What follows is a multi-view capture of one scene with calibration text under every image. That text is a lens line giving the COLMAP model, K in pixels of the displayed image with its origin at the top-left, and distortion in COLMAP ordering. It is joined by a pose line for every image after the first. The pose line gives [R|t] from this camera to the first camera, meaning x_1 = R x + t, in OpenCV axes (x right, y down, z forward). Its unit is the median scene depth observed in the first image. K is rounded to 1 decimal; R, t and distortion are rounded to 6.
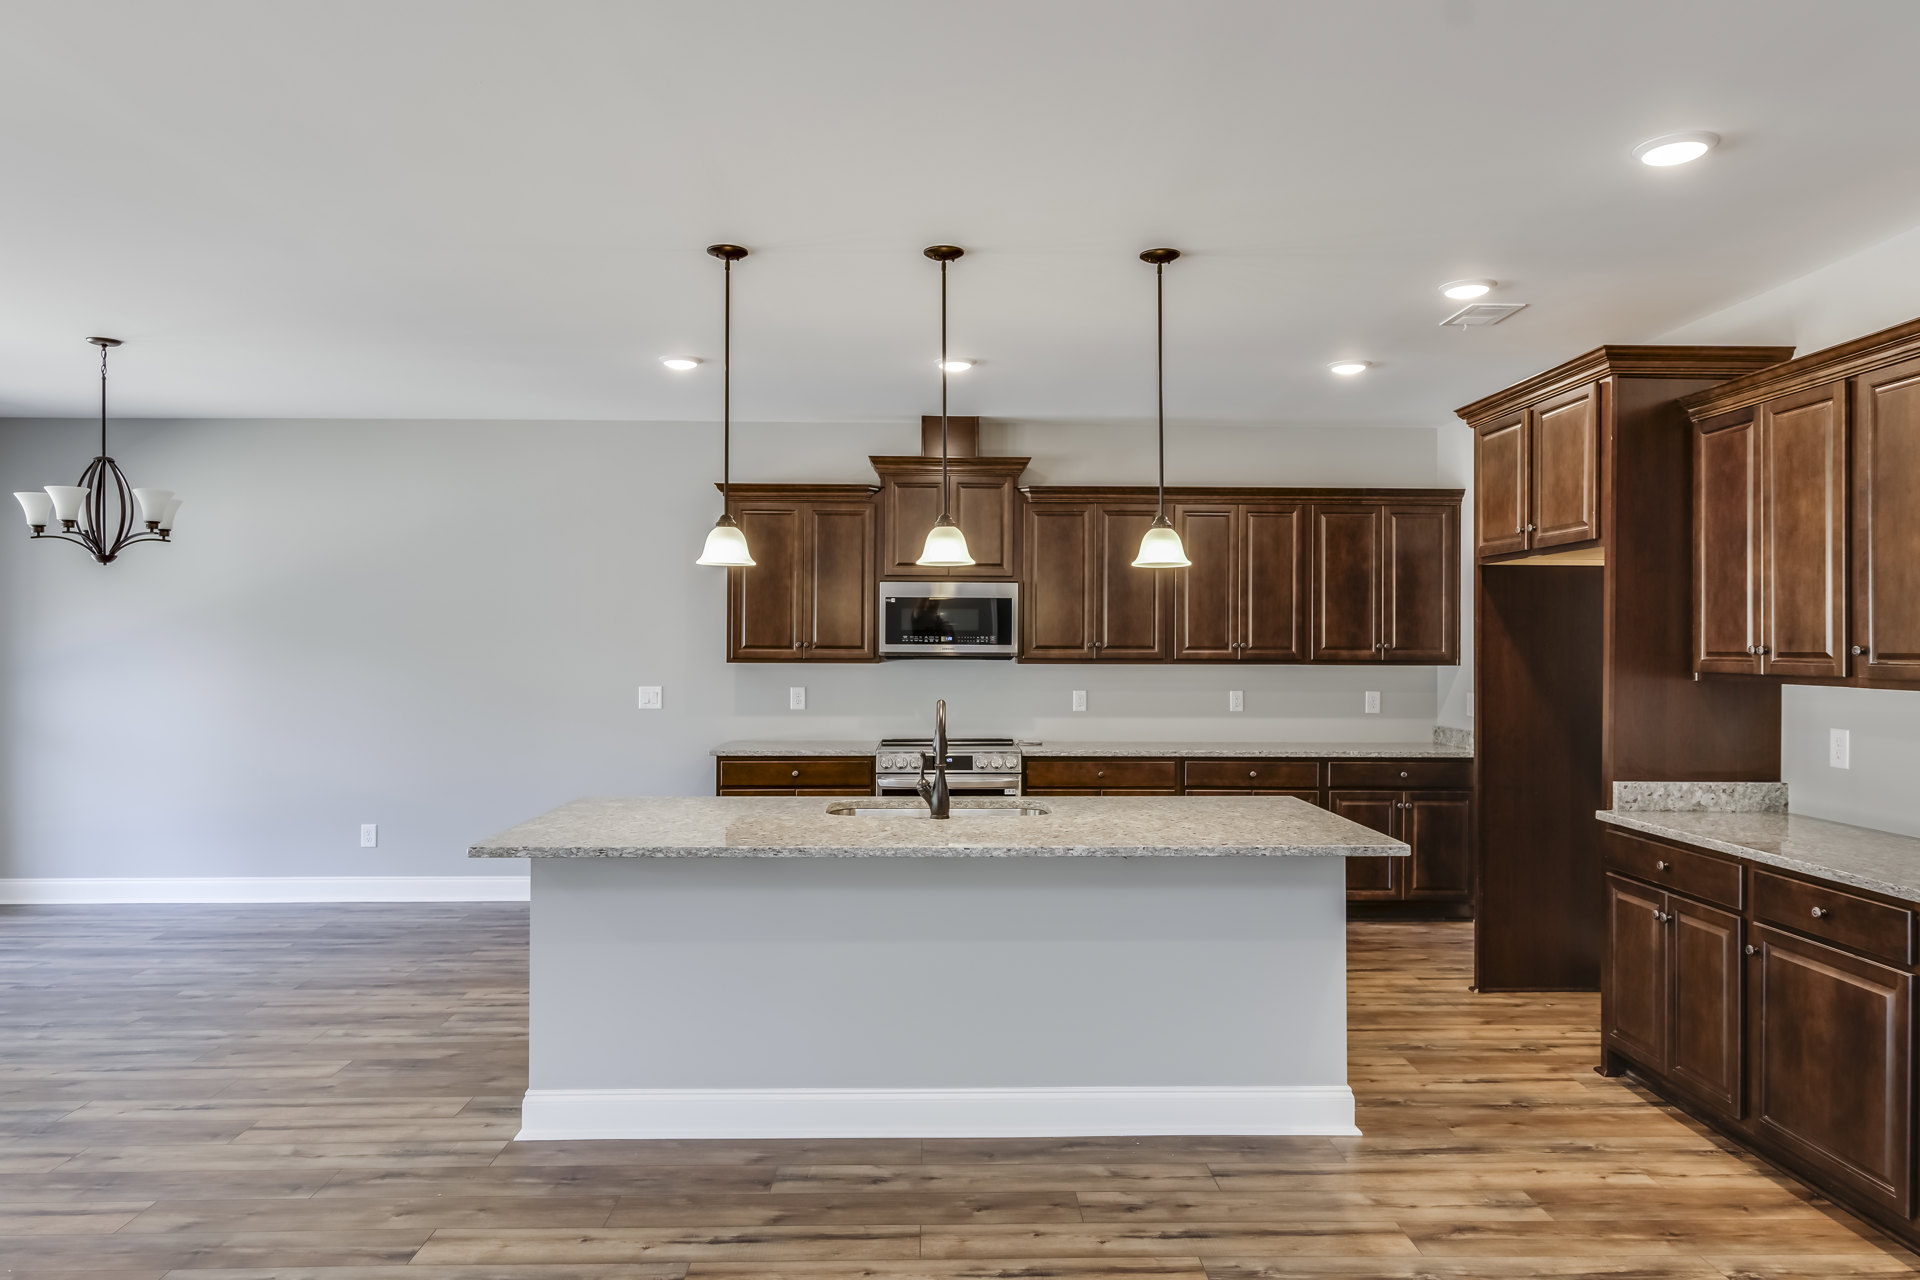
lens RADIAL K [[1246.8, 0, 967.5], [0, 1246.8, 638.3], [0, 0, 1]] dist [0.003862, 0.000042]
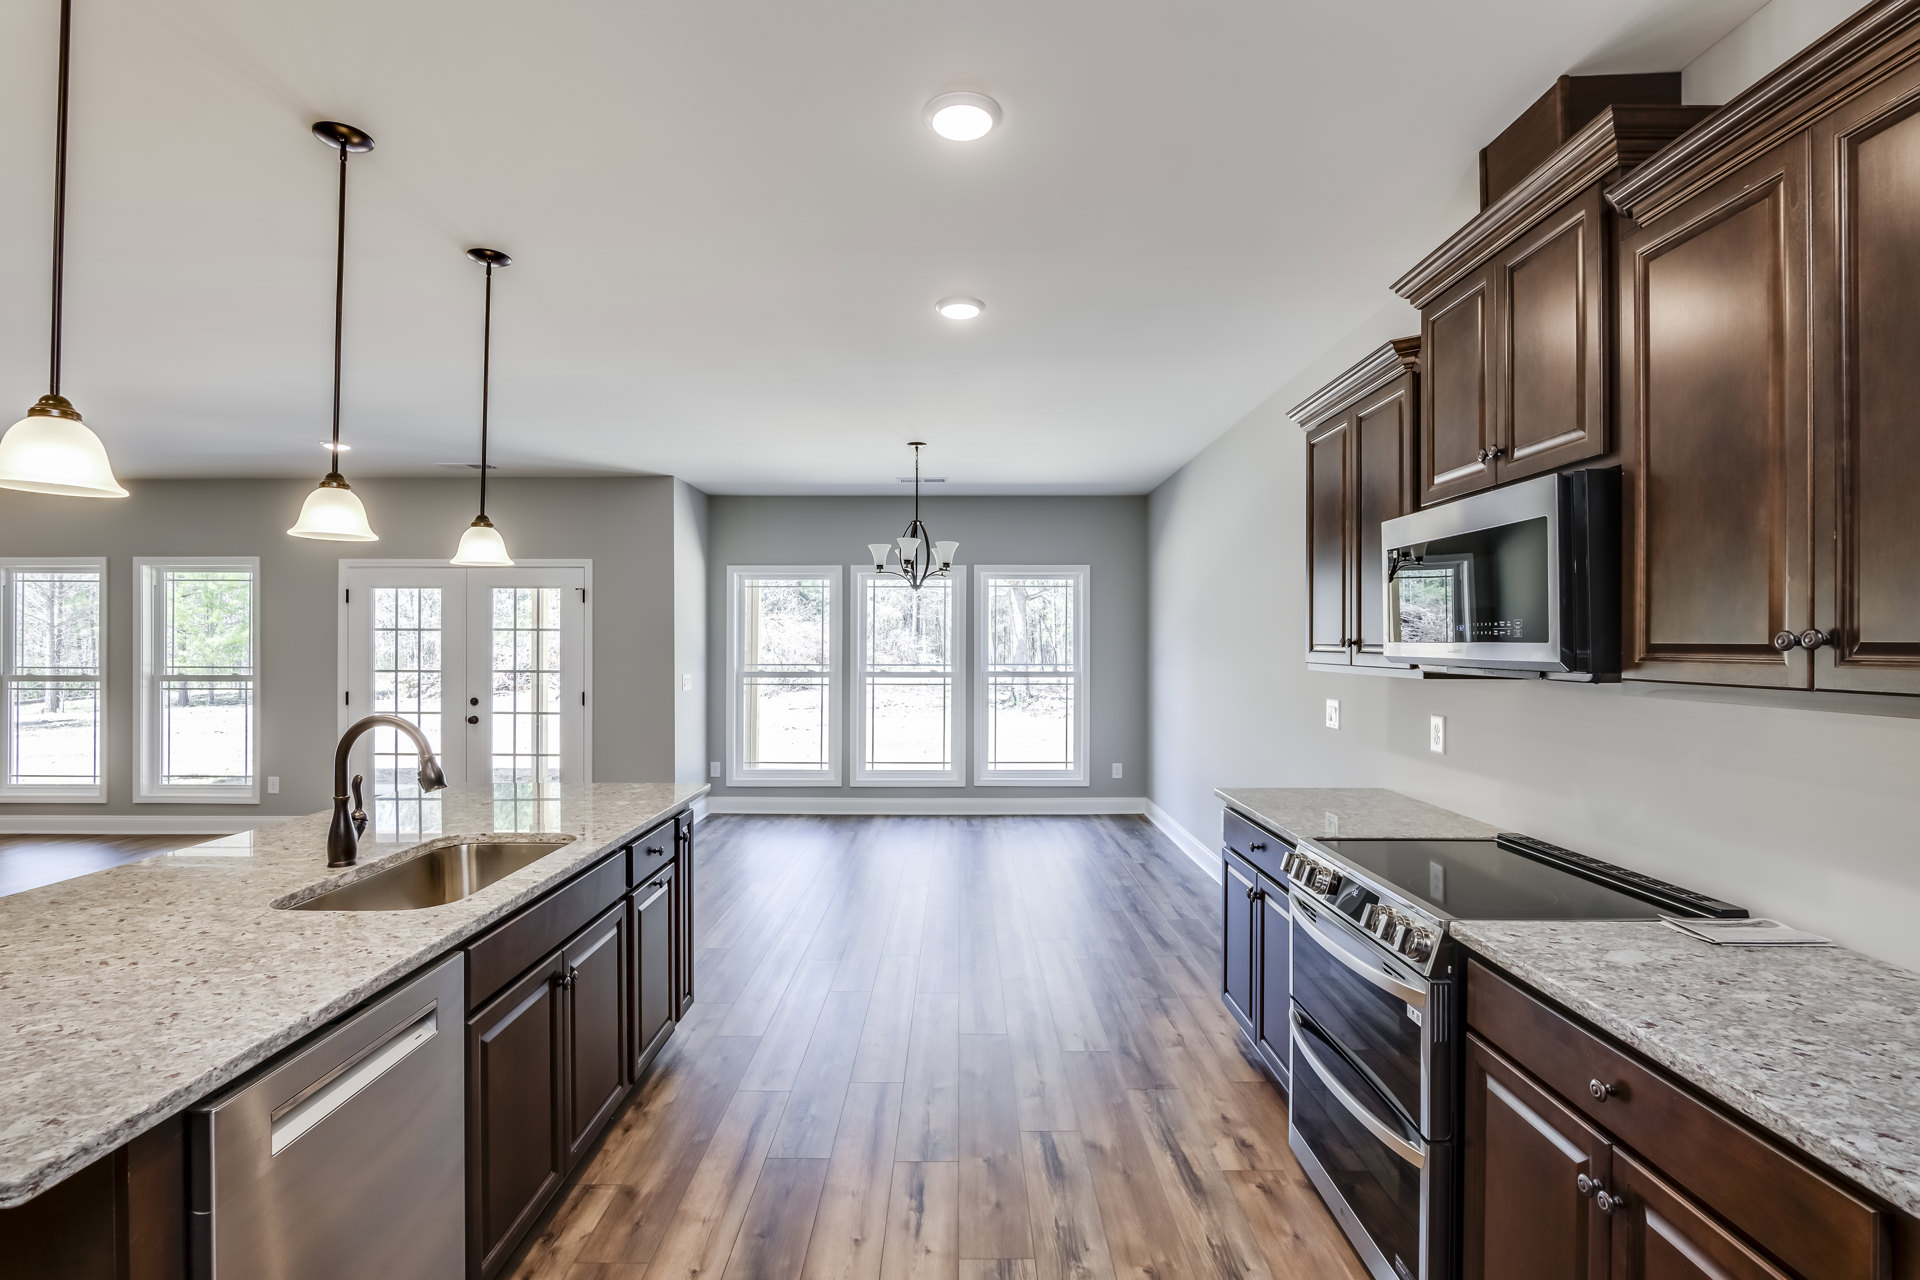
lens RADIAL K [[891.9, 0, 966.3], [0, 891.9, 649.2], [0, 0, 1]] dist [-0.019820, 0.004778]
pose [[-0.021557, 0.003964, -0.999760, 0.401706], [0.001019, 0.999992, 0.003943, 0.008334], [0.999767, -0.000934, -0.021561, 1.109011]]
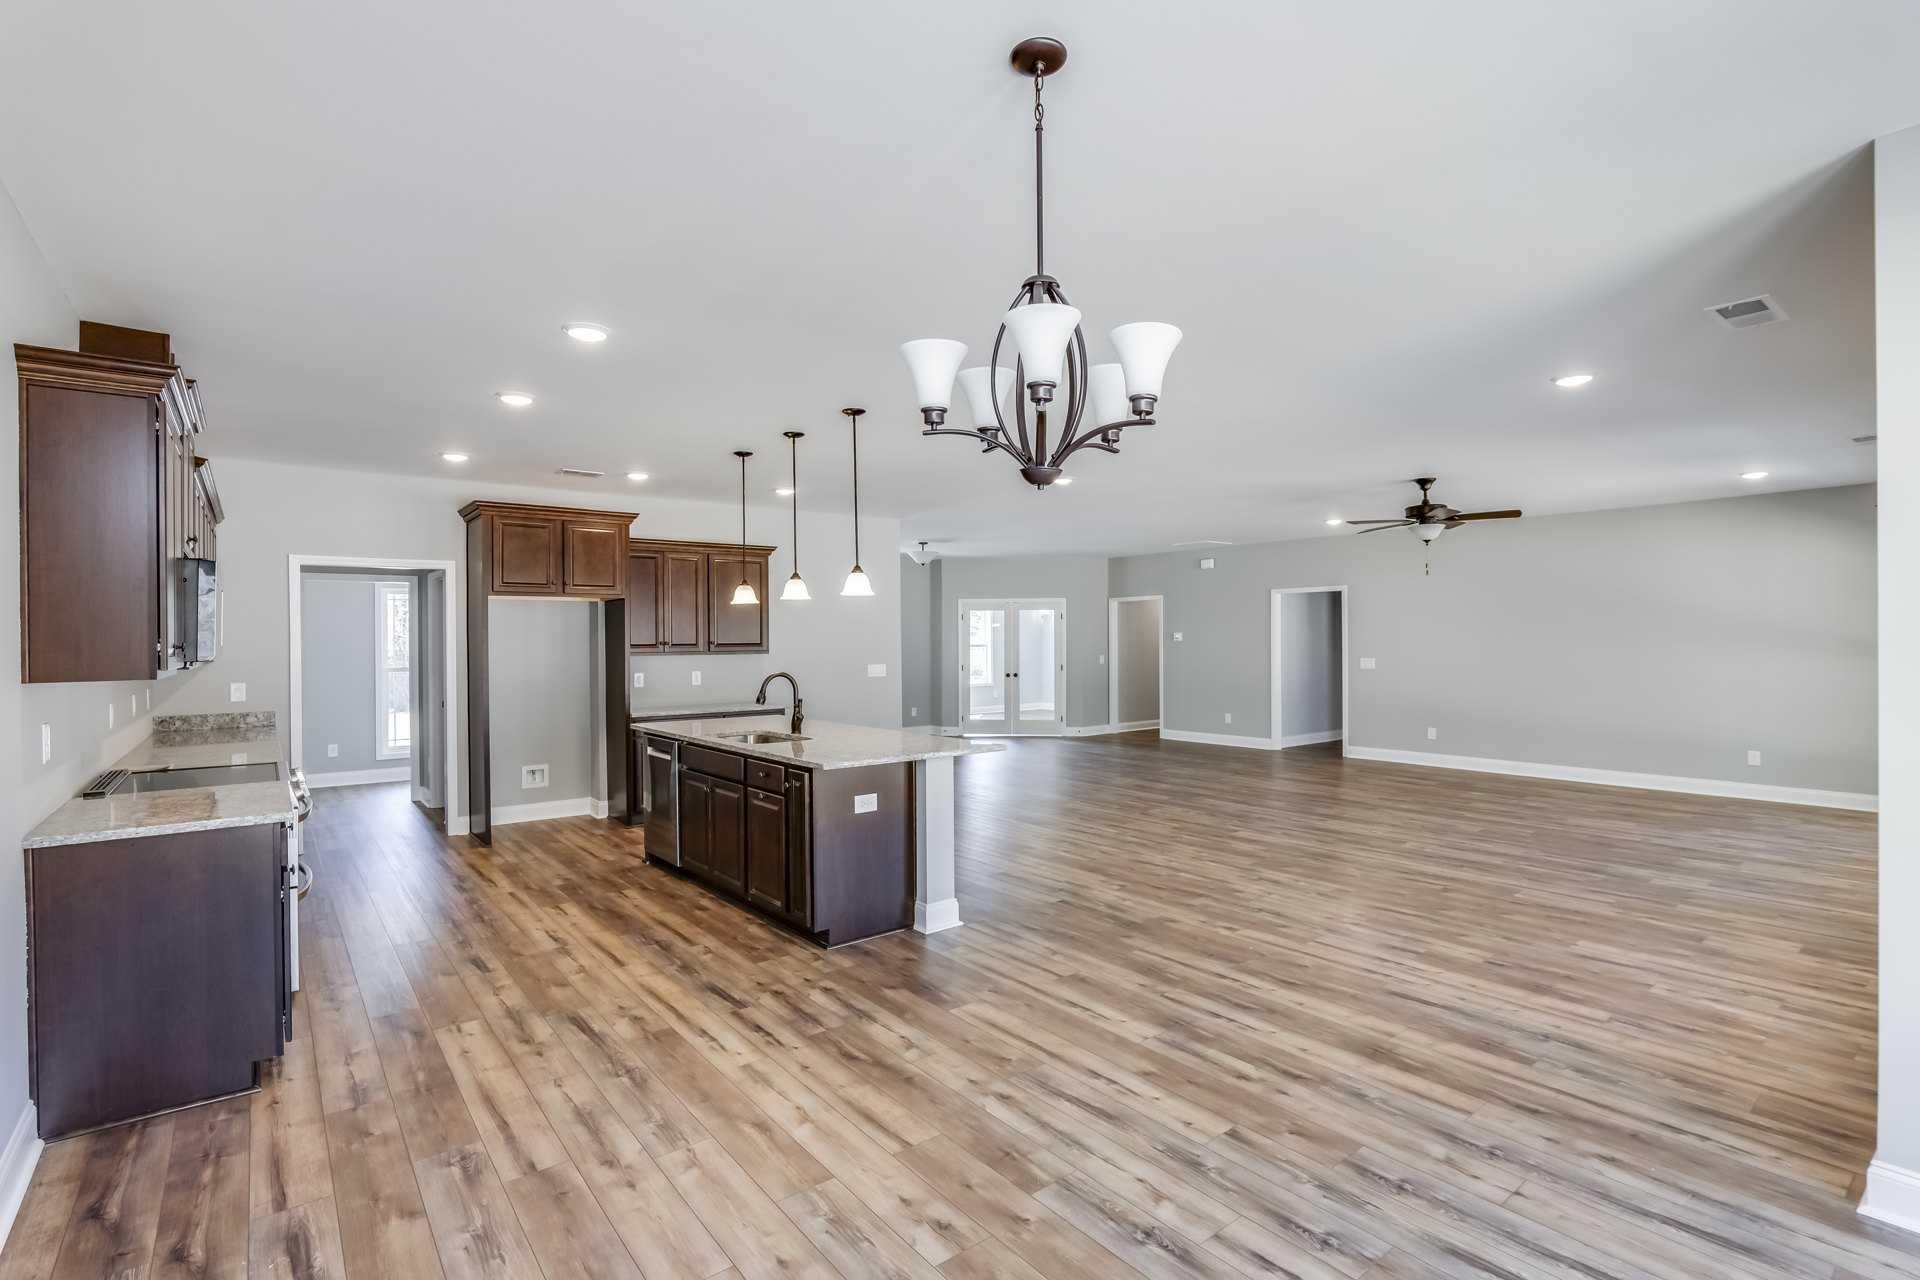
lens RADIAL K [[891.9, 0, 959.8], [0, 891.9, 642.2], [0, 0, 1]] dist [-0.019820, 0.004778]
pose [[-0.601960, -0.000169, 0.798526, -0.988130], [0.003443, 0.999990, 0.002807, 0.003869], [-0.798519, 0.004439, -0.601954, 1.278624]]
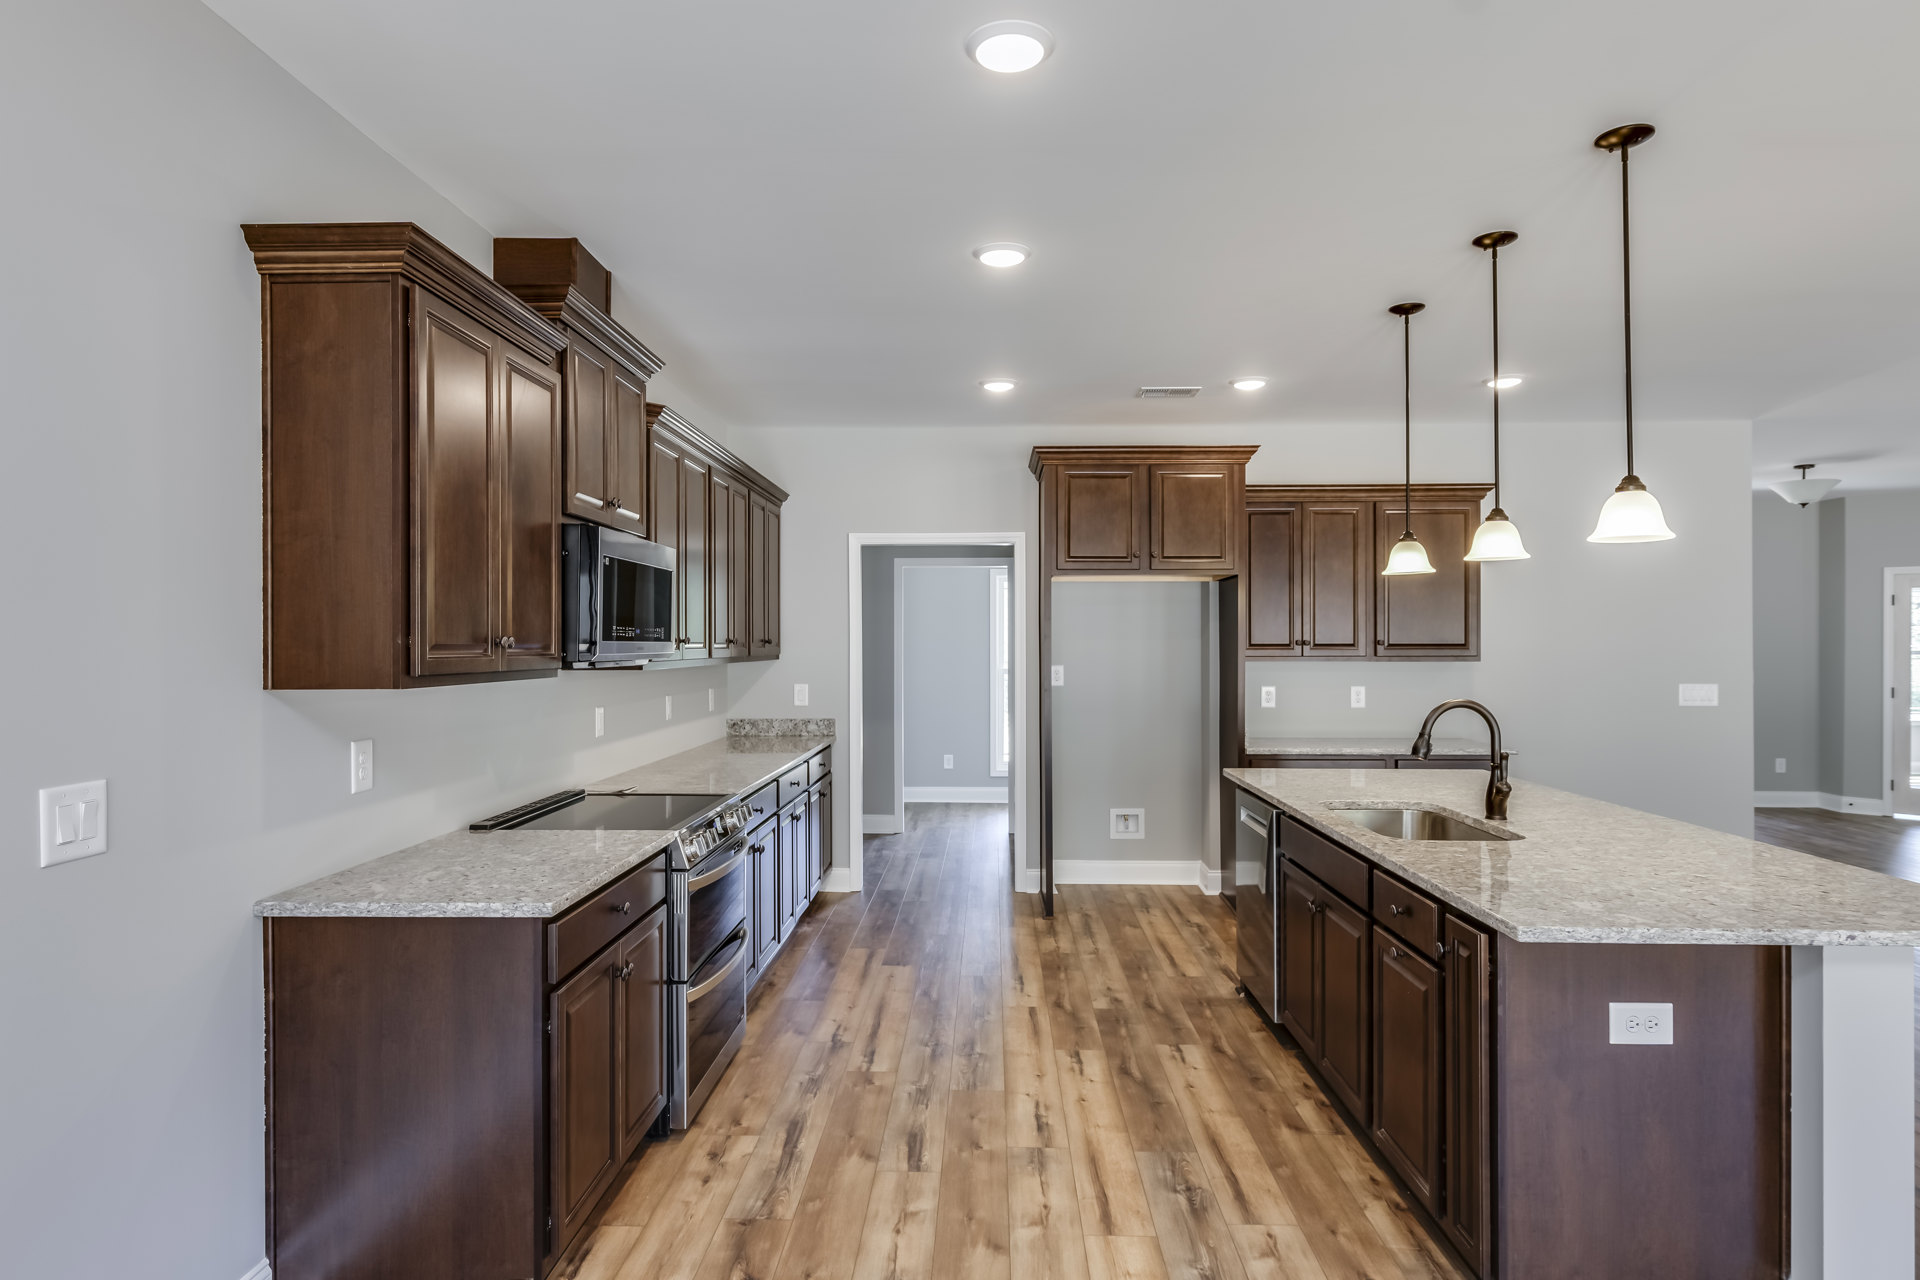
lens RADIAL K [[1071.6, 0, 960.7], [0, 1071.6, 639.3], [0, 0, 1]] dist [0.000891, 0.001653]
pose [[0.057704, -0.000575, 0.998334, -0.699132], [-0.003095, 0.999995, 0.000754, 0.004639], [-0.998329, -0.003133, 0.057702, 1.085748]]
